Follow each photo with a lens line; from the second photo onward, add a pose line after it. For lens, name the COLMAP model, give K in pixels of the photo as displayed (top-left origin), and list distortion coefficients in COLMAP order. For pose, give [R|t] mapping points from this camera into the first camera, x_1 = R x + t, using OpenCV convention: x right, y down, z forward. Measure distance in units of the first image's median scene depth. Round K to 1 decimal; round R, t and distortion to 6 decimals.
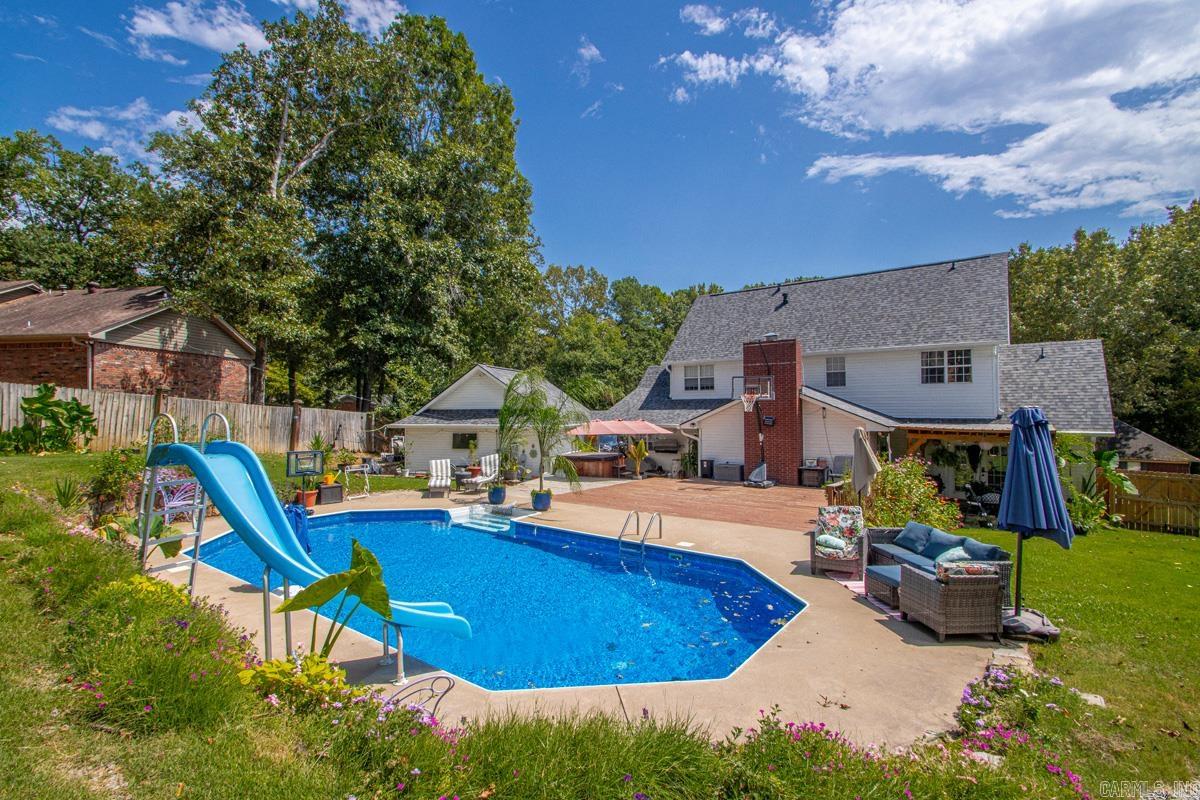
lens RADIAL K [[553.4, 0, 583.6], [0, 553.4, 411.1], [0, 0, 1]] dist [0.013224, -0.014871]
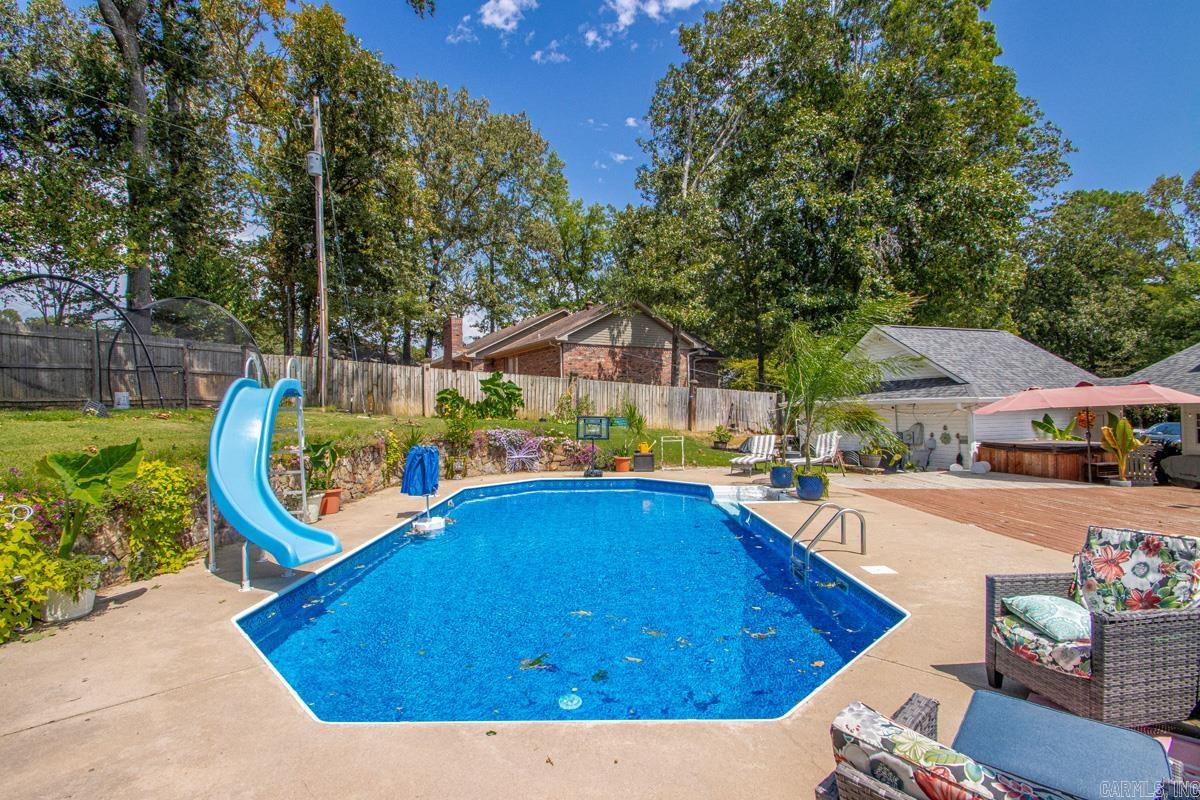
lens RADIAL K [[558.4, 0, 585.5], [0, 558.4, 400.8], [0, 0, 1]] dist [0.011786, -0.015277]
pose [[0.606751, -0.020853, -0.794619, 0.194120], [0.011818, 0.999782, -0.017213, 0.033383], [0.794804, 0.001053, 0.606865, 0.185767]]
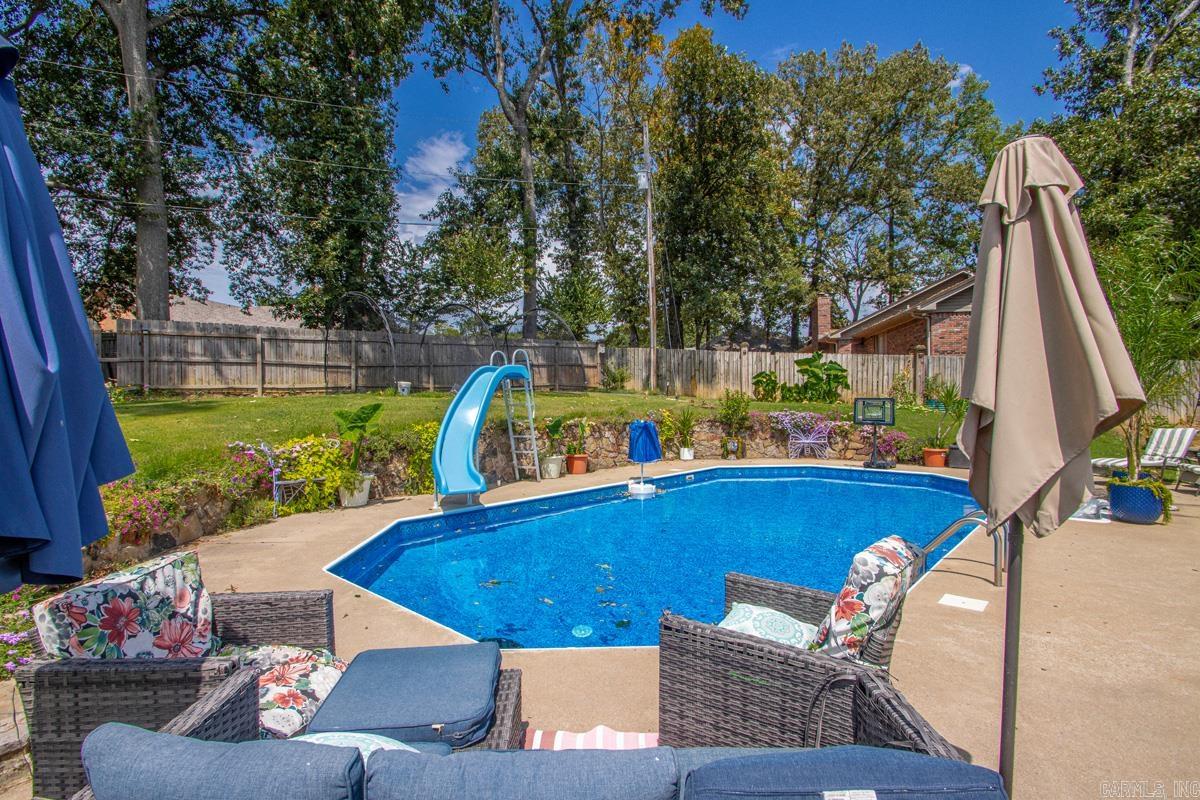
lens RADIAL K [[558.4, 0, 585.5], [0, 558.4, 400.8], [0, 0, 1]] dist [0.011786, -0.015277]
pose [[-0.079099, -0.001654, -0.996865, 0.258628], [0.008845, 0.999958, -0.002361, 0.041511], [0.996828, -0.009004, -0.079081, 0.331539]]
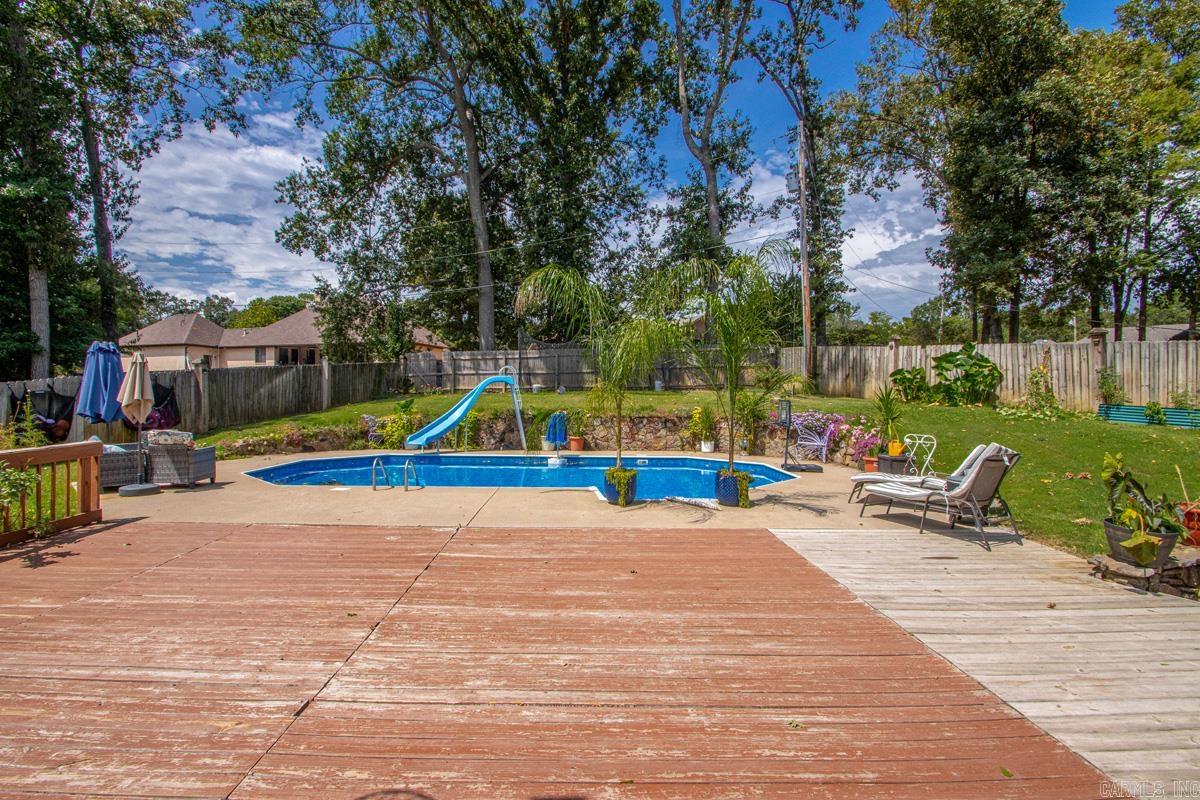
lens RADIAL K [[567.8, 0, 594.5], [0, 567.8, 398.5], [0, 0, 1]] dist [-0.003965, -0.000754]
pose [[-0.777194, -0.002654, -0.629255, 0.190968], [-0.004715, 0.999988, 0.001605, 0.038628], [0.629243, 0.004214, -0.777197, 0.859633]]
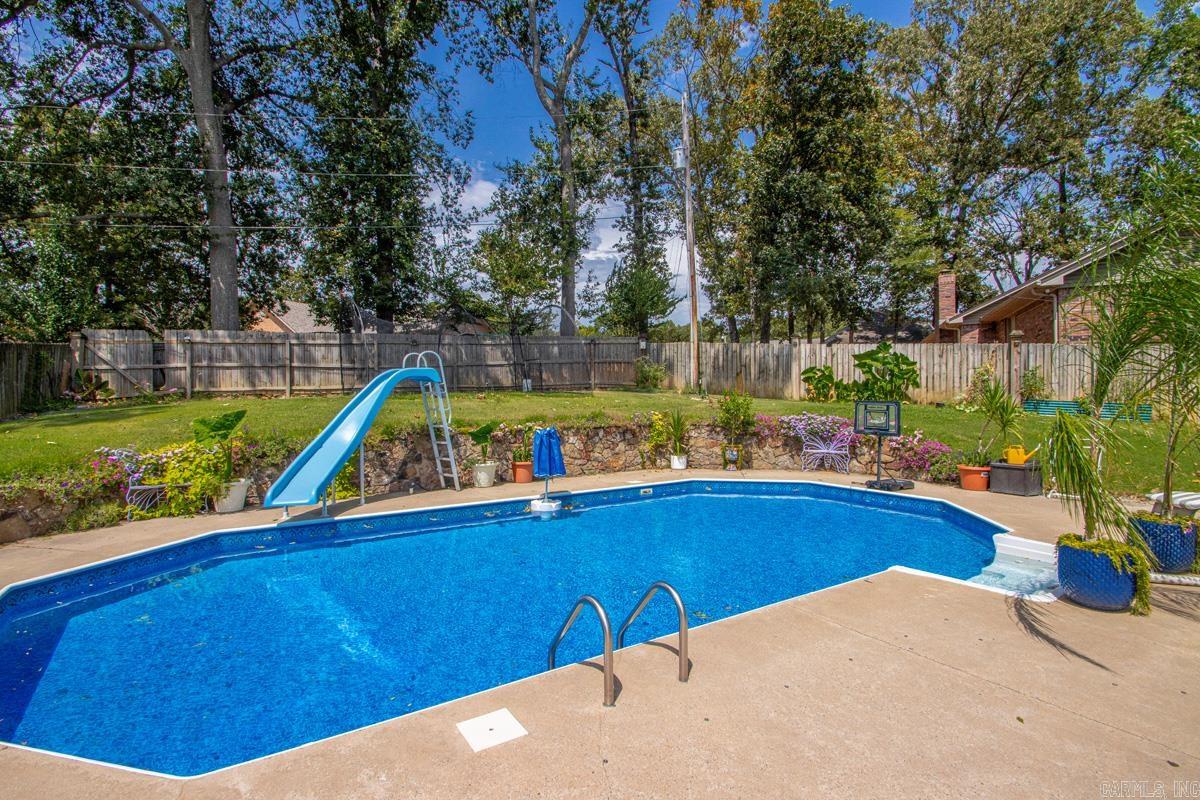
lens RADIAL K [[558.4, 0, 585.5], [0, 558.4, 400.8], [0, 0, 1]] dist [0.011786, -0.015277]
pose [[-0.327647, 0.008338, -0.944763, 0.181170], [0.009721, 0.999938, 0.005454, 0.035435], [0.944750, -0.007397, -0.327708, 0.488698]]
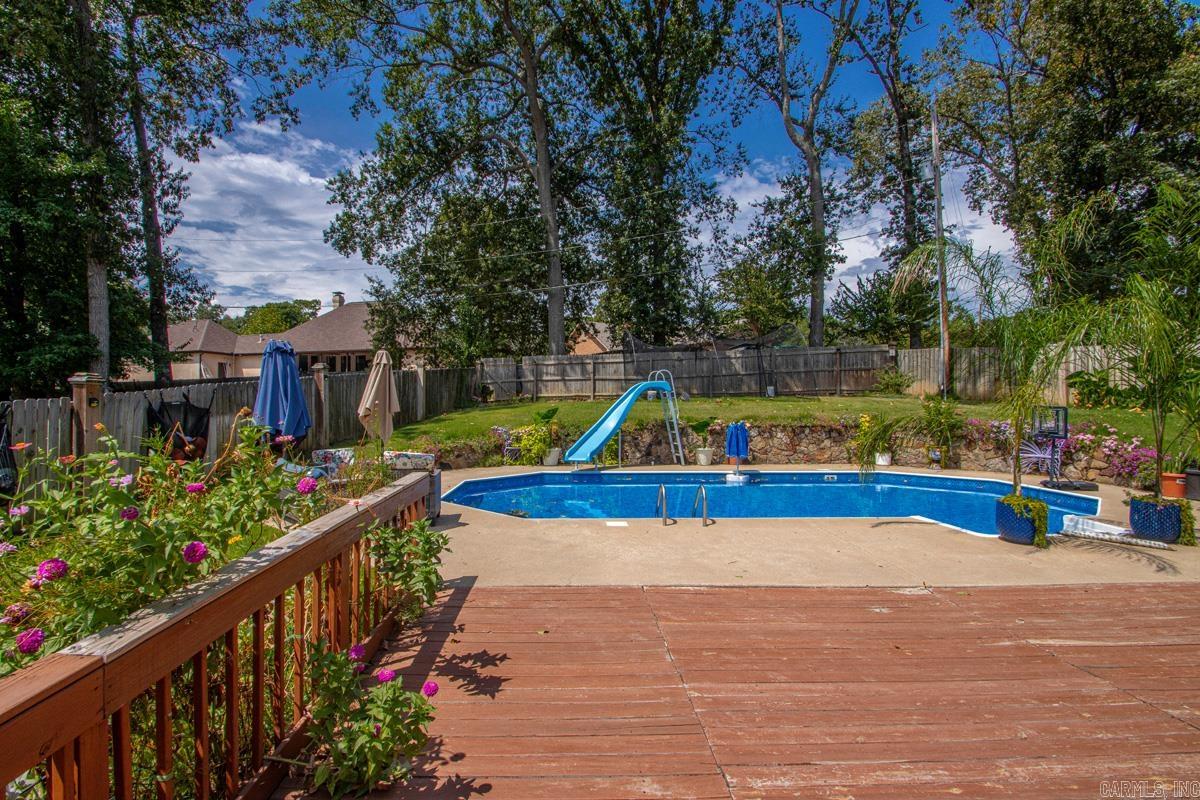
lens RADIAL K [[558.4, 0, 585.5], [0, 558.4, 400.8], [0, 0, 1]] dist [0.011786, -0.015277]
pose [[-0.761853, -0.002393, -0.647746, 0.292857], [0.001946, 0.999980, -0.005983, 0.037340], [0.647747, -0.005819, -0.761833, 0.656936]]
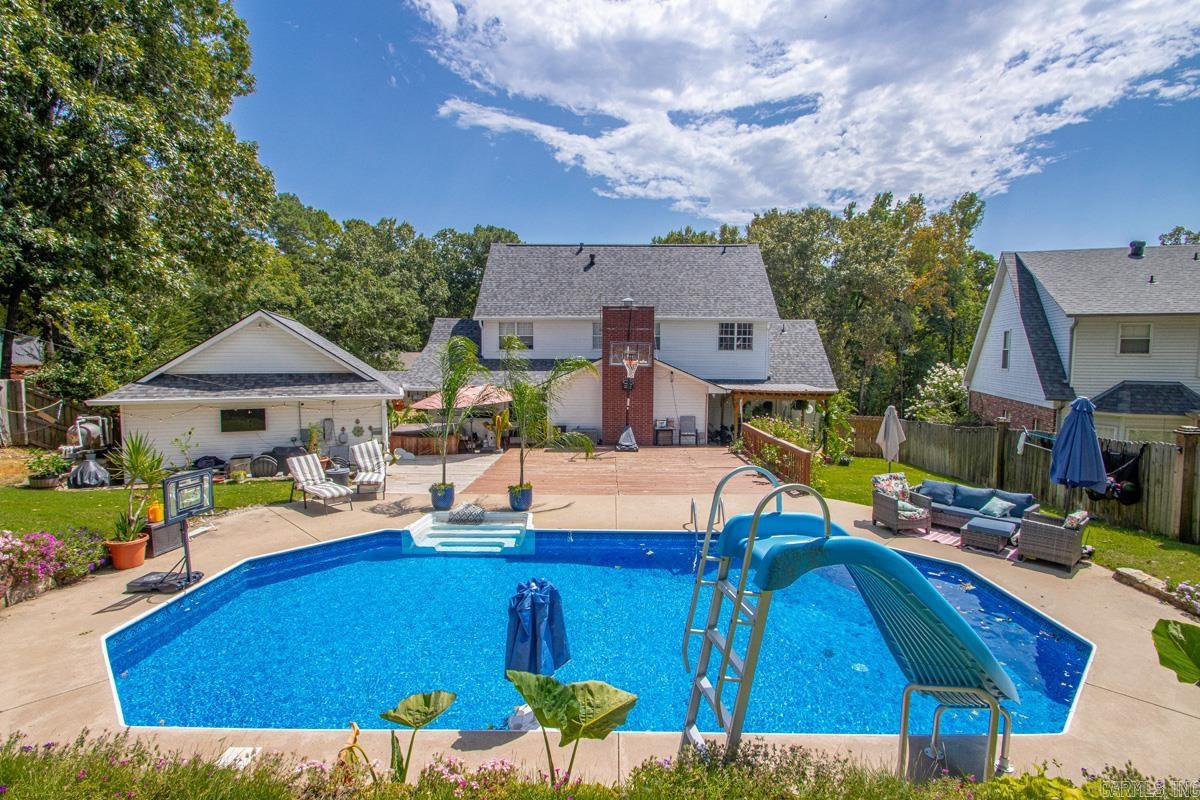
lens RADIAL K [[571.3, 0, 600.0], [0, 571.3, 400.0], [0, 0, 1]] dist [0.012208, -0.016548]
pose [[0.790587, -0.038711, 0.611125, -0.296526], [-0.008111, 0.997250, 0.073663, -0.027153], [-0.612296, -0.063194, 0.788099, 0.166095]]
